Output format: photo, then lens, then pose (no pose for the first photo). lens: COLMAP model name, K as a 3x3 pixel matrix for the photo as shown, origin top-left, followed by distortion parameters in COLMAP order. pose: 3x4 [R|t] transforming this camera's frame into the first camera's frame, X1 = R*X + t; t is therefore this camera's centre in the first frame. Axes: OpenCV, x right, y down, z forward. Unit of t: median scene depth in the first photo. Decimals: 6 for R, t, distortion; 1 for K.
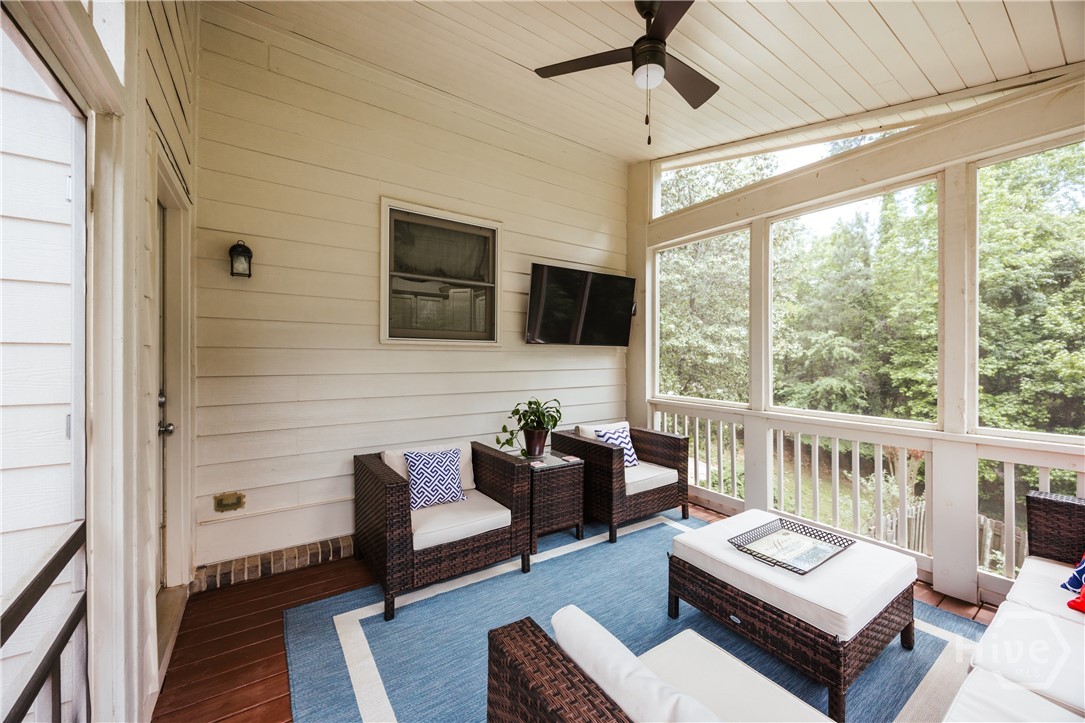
lens RADIAL K [[416.6, 0, 548.5], [0, 416.6, 357.3], [0, 0, 1]] dist [0.001507, 0.000054]
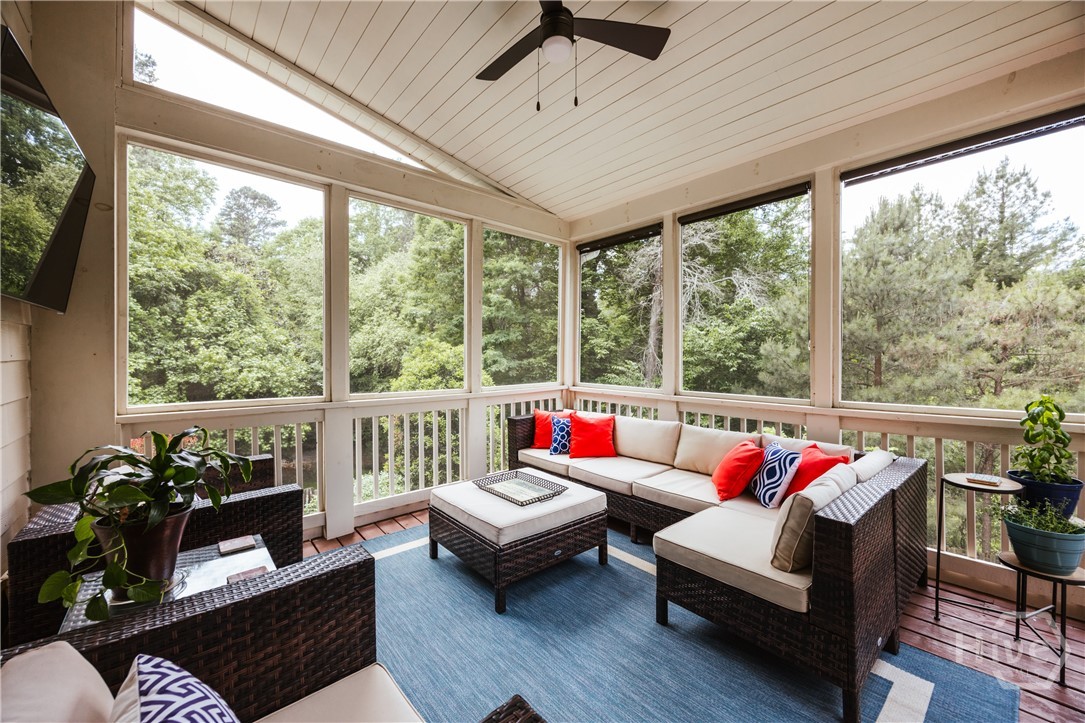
lens RADIAL K [[416.6, 0, 546.0], [0, 416.6, 358.0], [0, 0, 1]] dist [0.001507, 0.000054]
pose [[-0.125670, -0.008323, 0.992037, -0.090443], [0.001543, 0.999962, 0.008584, 0.006460], [-0.992071, 0.002610, -0.125653, 0.144033]]
